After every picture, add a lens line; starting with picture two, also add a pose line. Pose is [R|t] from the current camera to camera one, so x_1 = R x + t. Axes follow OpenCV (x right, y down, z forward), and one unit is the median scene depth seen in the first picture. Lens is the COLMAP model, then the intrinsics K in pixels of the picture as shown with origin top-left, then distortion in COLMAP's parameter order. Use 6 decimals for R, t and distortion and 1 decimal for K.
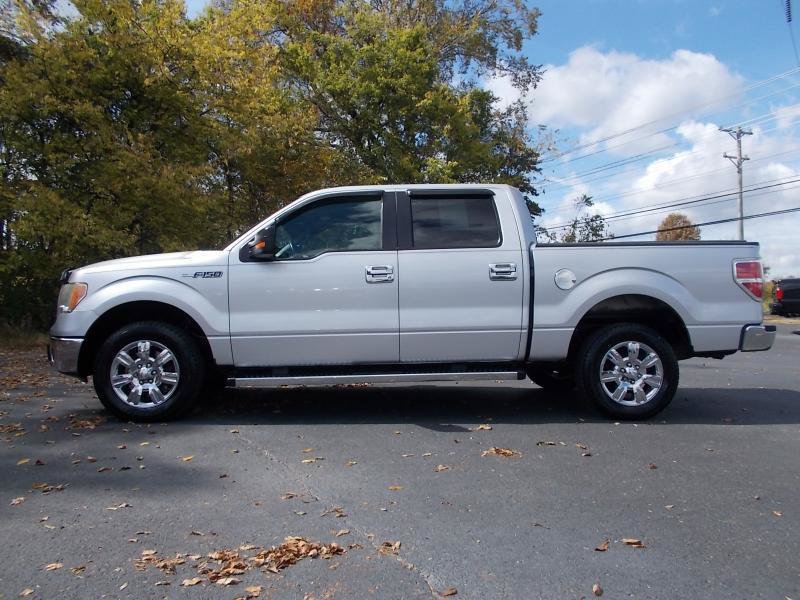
lens RADIAL K [[618.6, 0, 395.4], [0, 618.6, 305.1], [0, 0, 1]] dist [-0.001857, -0.009637]
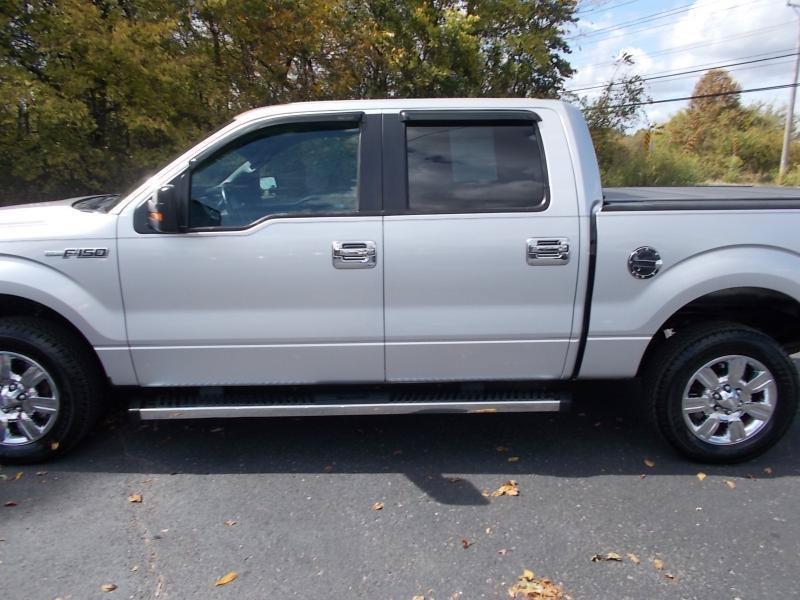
lens RADIAL K [[618.6, 0, 398.8], [0, 618.6, 301.7], [0, 0, 1]] dist [-0.001857, -0.009637]
pose [[0.999796, 0.012868, -0.015555, 0.030707], [-0.009075, 0.974760, 0.223071, -0.143331], [0.018033, -0.222885, 0.974678, 0.363832]]
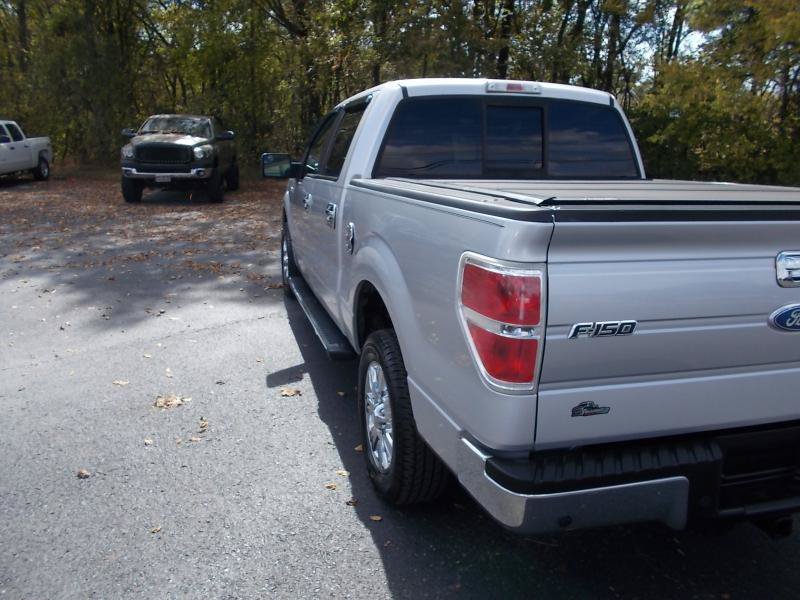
lens RADIAL K [[618.6, 0, 395.9], [0, 618.6, 296.0], [0, 0, 1]] dist [-0.001857, -0.009637]
pose [[0.233161, 0.240902, -0.942126, 0.916139], [-0.019100, 0.969777, 0.243245, -0.142069], [0.972250, -0.038721, 0.230716, 0.896317]]
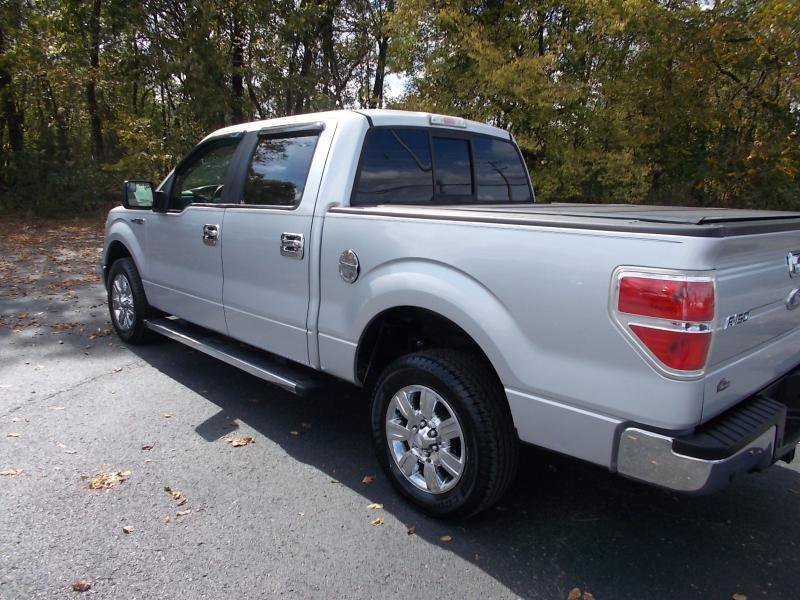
lens RADIAL K [[618.6, 0, 398.3], [0, 618.6, 299.6], [0, 0, 1]] dist [-0.001857, -0.009637]
pose [[0.656356, 0.166641, -0.735817, 0.784884], [-0.028287, 0.980051, 0.196721, -0.135795], [0.753921, -0.108305, 0.647976, 0.621775]]
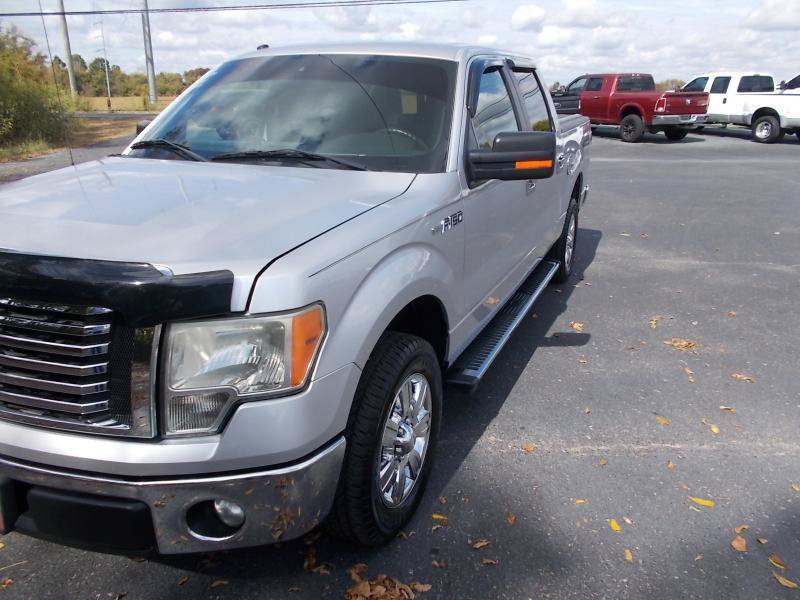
lens RADIAL K [[618.6, 0, 403.6], [0, 618.6, 293.7], [0, 0, 1]] dist [-0.001857, -0.009637]
pose [[0.442980, -0.273790, 0.853702, -0.778411], [-0.009093, 0.950807, 0.309650, -0.151378], [-0.896485, -0.144932, 0.418699, 0.789491]]
